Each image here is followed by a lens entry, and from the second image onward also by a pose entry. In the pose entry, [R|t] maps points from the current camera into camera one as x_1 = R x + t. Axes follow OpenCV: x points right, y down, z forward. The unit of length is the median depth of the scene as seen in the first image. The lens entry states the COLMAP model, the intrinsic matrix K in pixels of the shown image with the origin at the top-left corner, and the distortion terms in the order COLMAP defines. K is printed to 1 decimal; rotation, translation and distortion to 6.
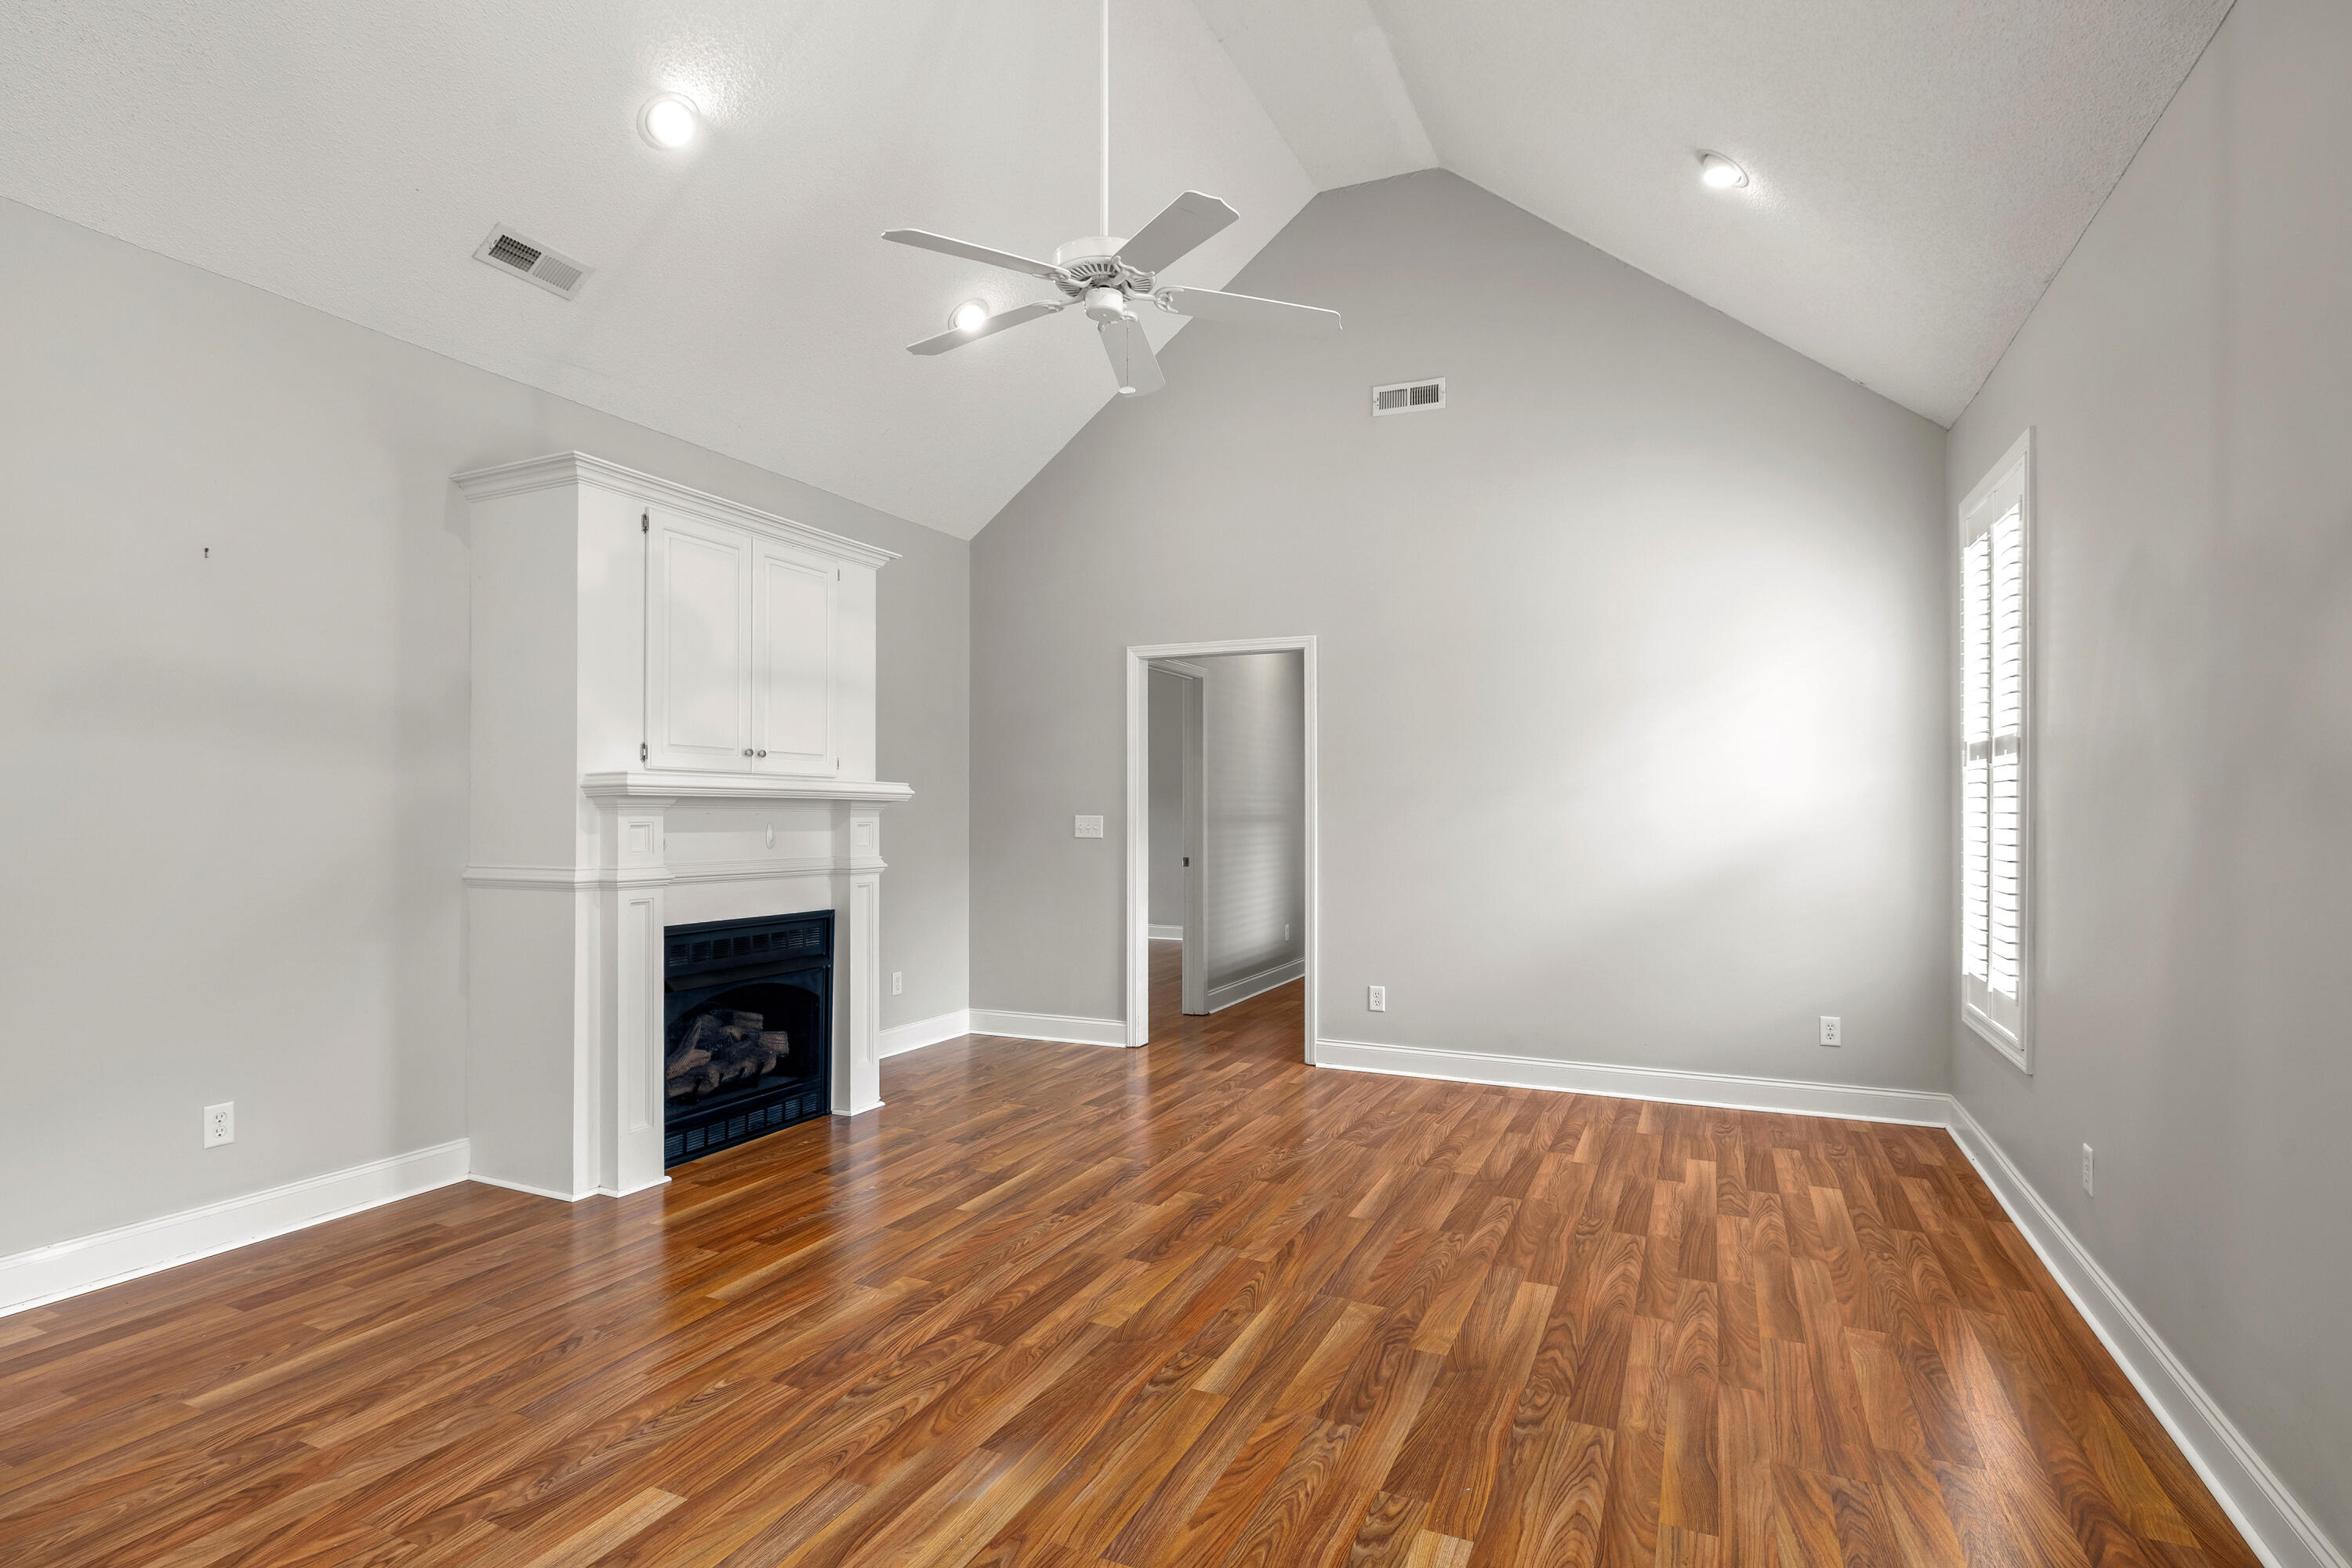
lens RADIAL K [[1160.5, 0, 1205.8], [0, 1160.5, 805.1], [0, 0, 1]] dist [-0.009936, 0.002978]
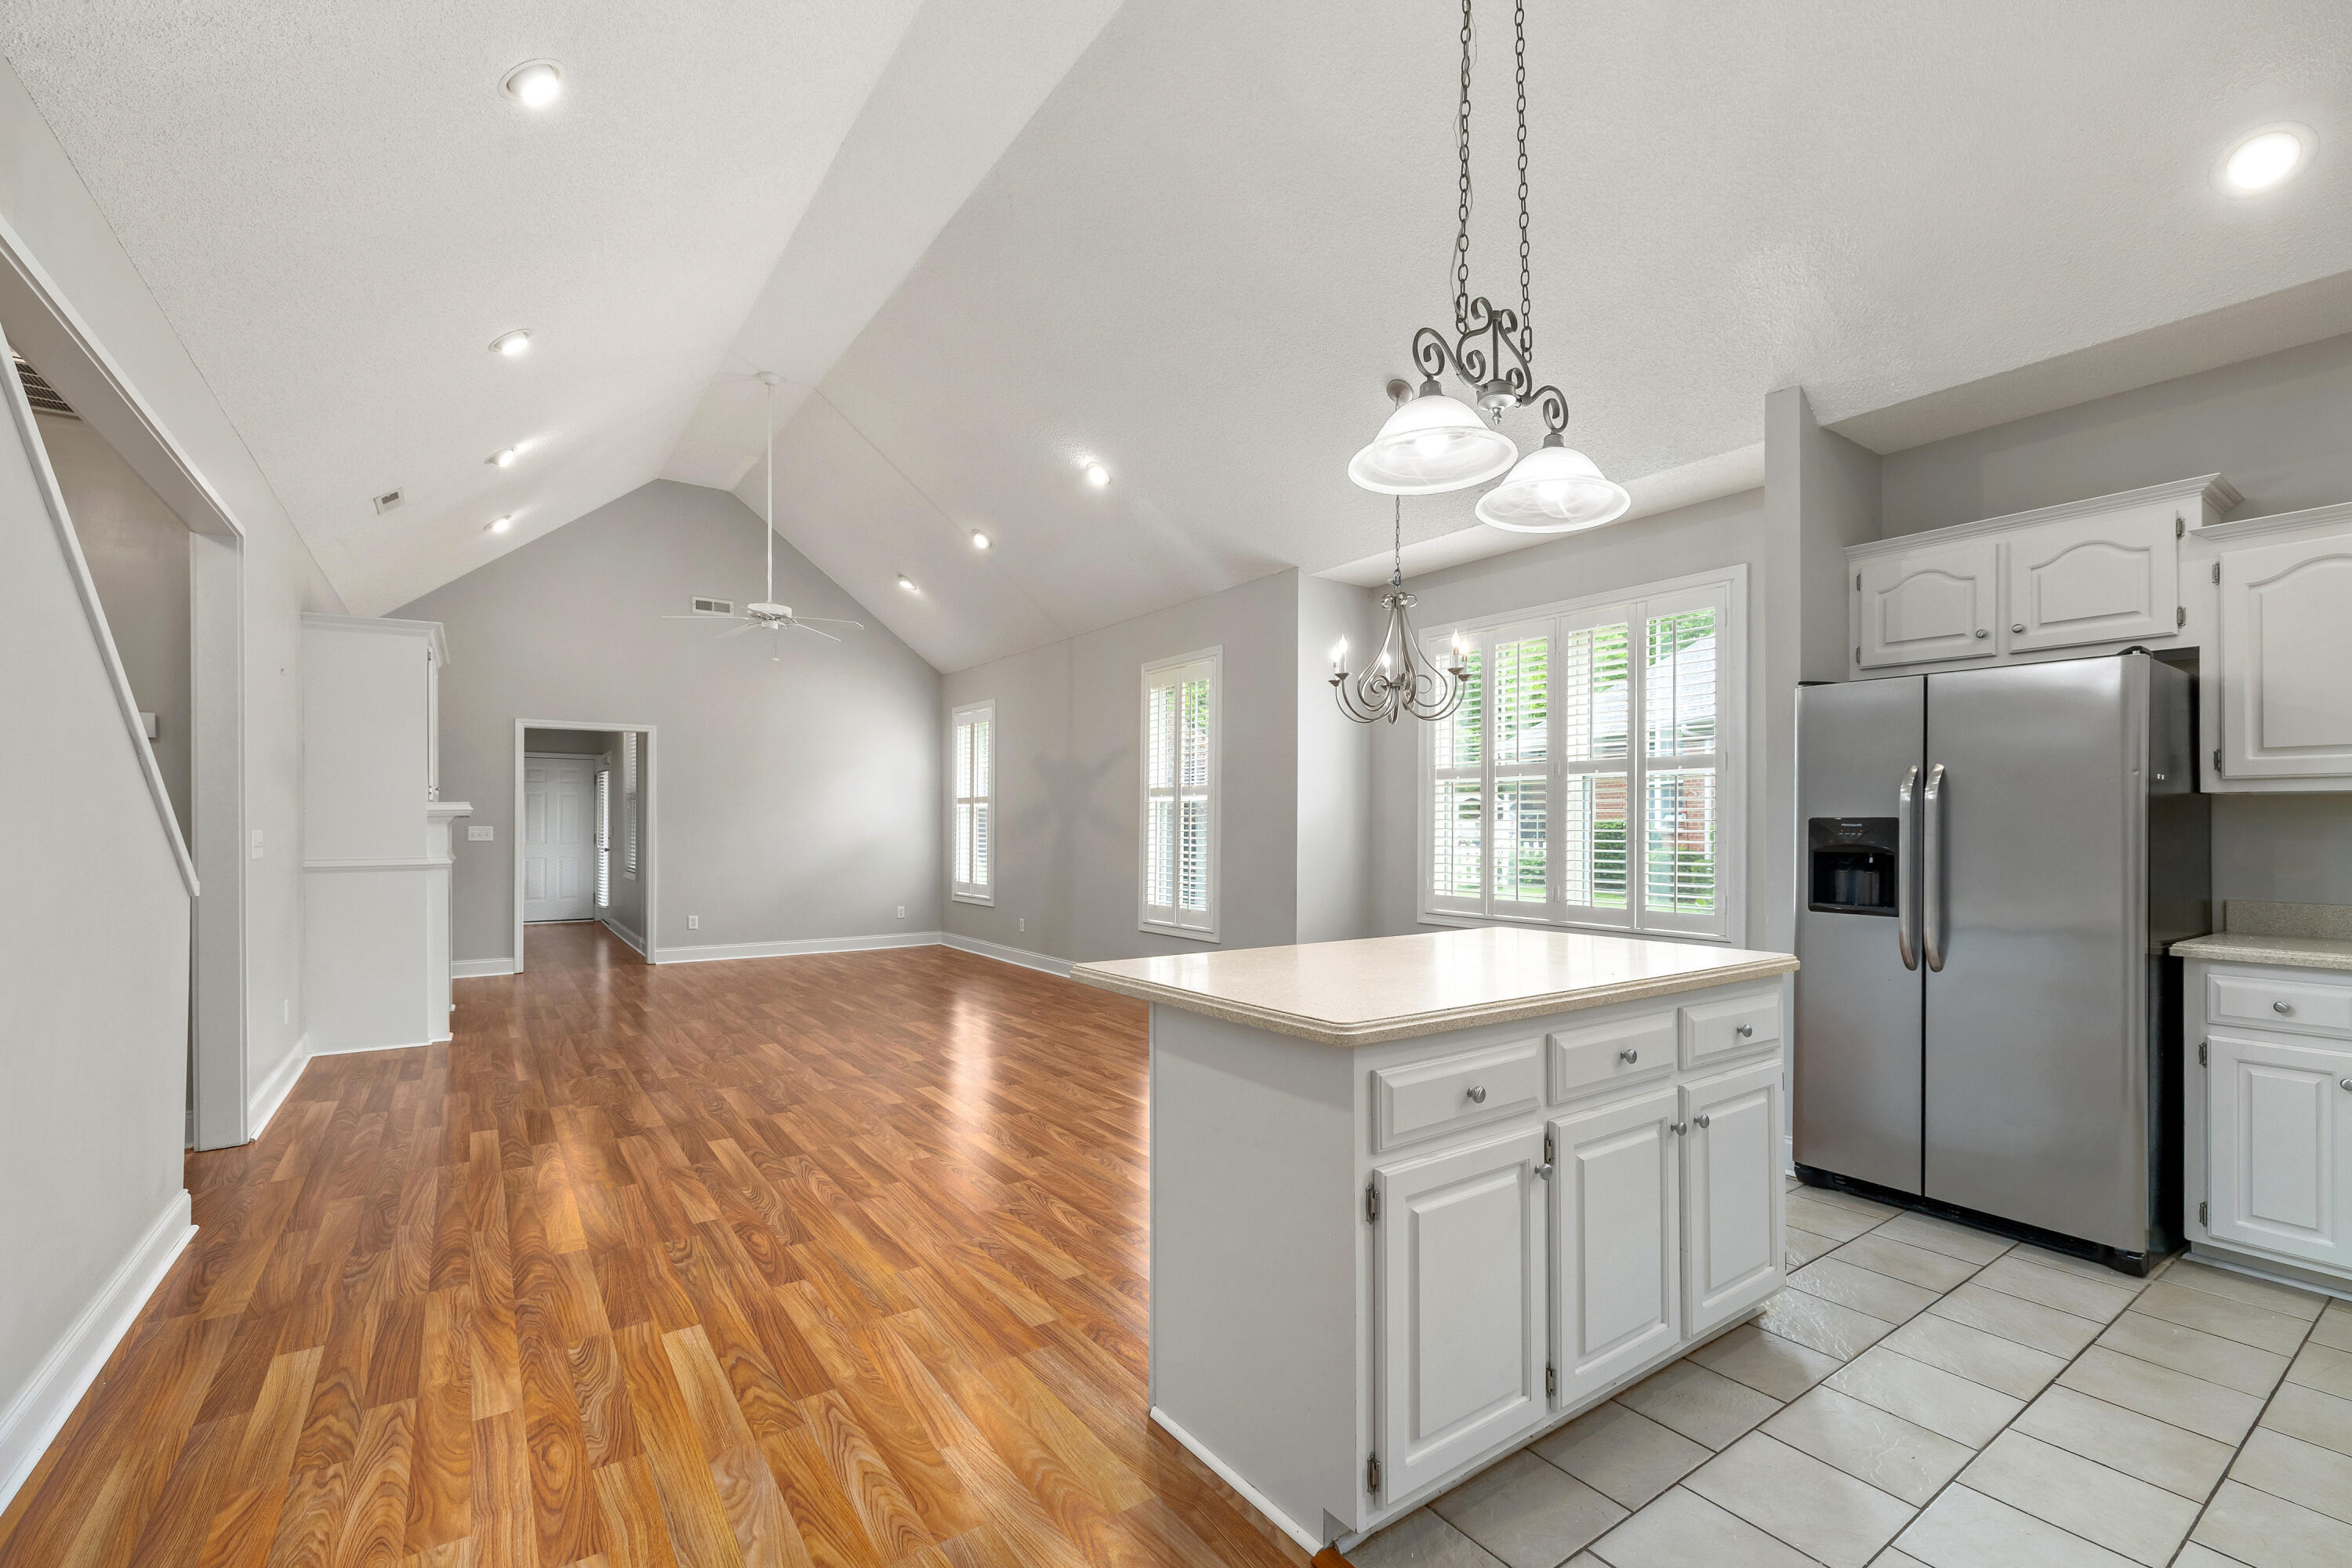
lens RADIAL K [[992.1, 0, 1168.3], [0, 992.1, 807.1], [0, 0, 1]] dist [-0.001492, -0.000024]
pose [[0.521346, 0.009980, 0.853287, -1.197925], [-0.002324, 0.999945, -0.010275, -0.008317], [-0.853342, 0.003374, 0.521341, -0.715064]]
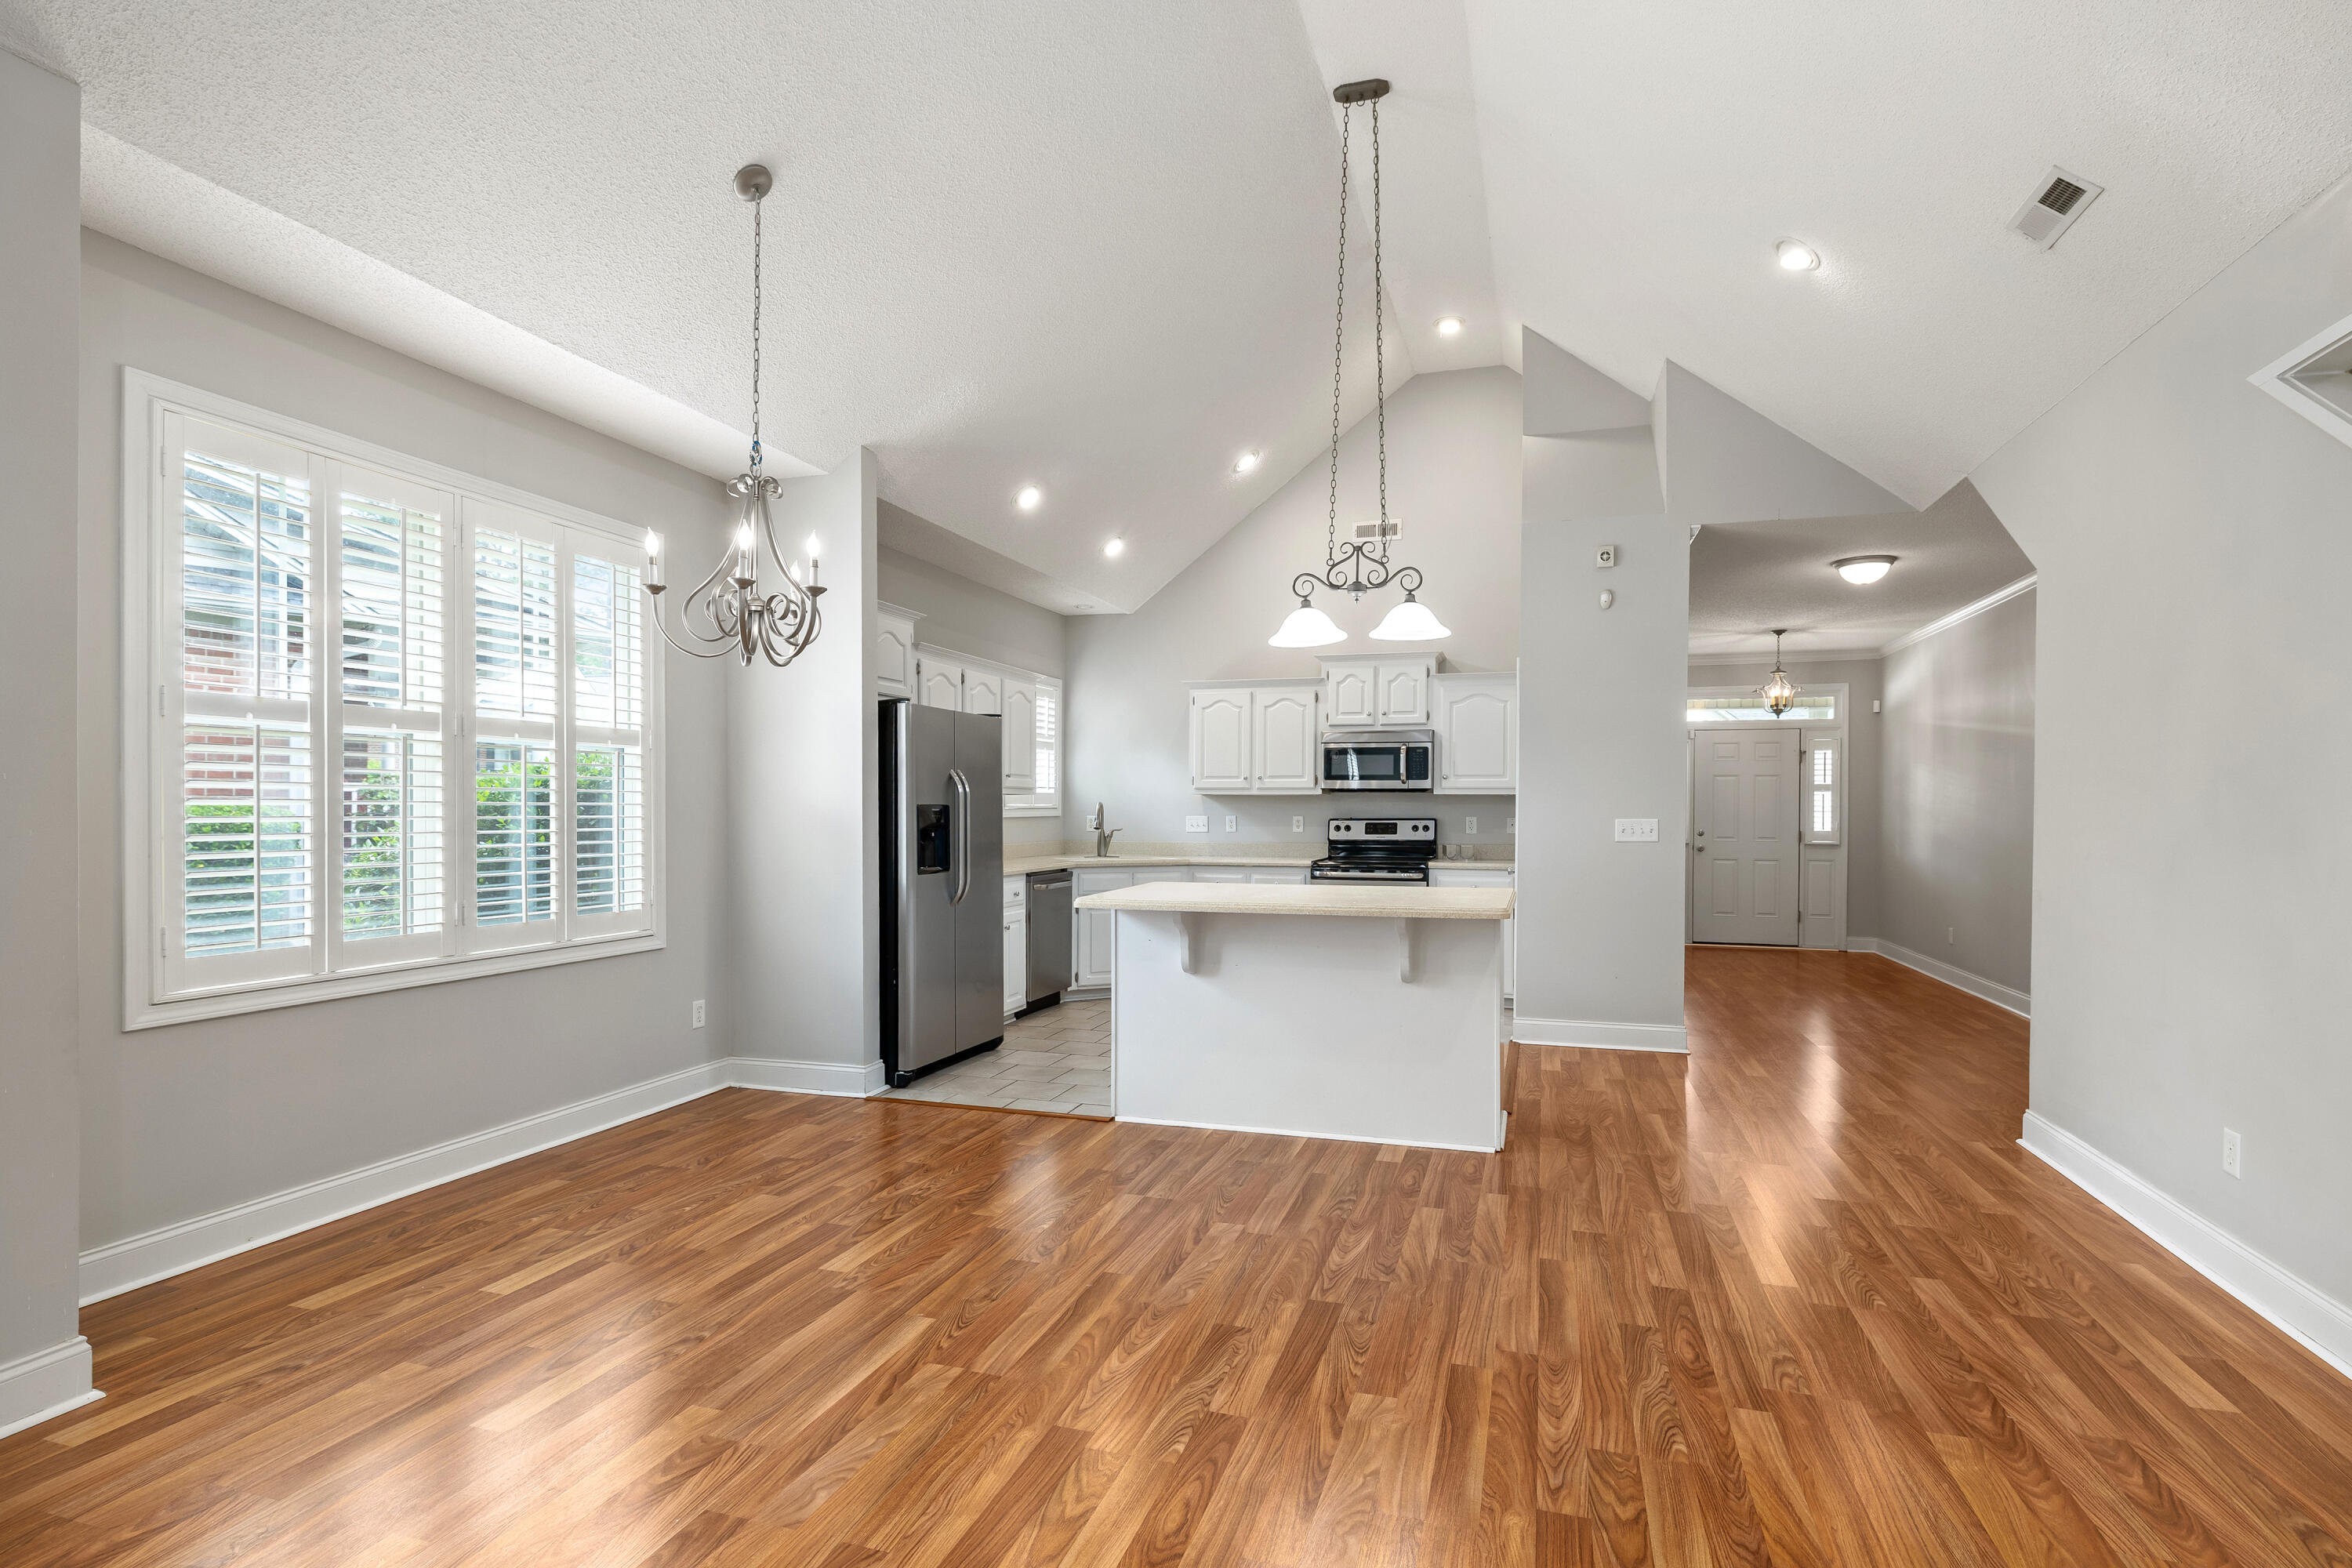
lens RADIAL K [[1133.8, 0, 1198.1], [0, 1133.8, 814.5], [0, 0, 1]] dist [-0.001685, -0.000392]
pose [[-0.993211, -0.007900, -0.116060, -0.335240], [-0.007991, 0.999968, 0.000316, -0.000740], [0.116054, 0.001242, -0.993242, 0.594380]]
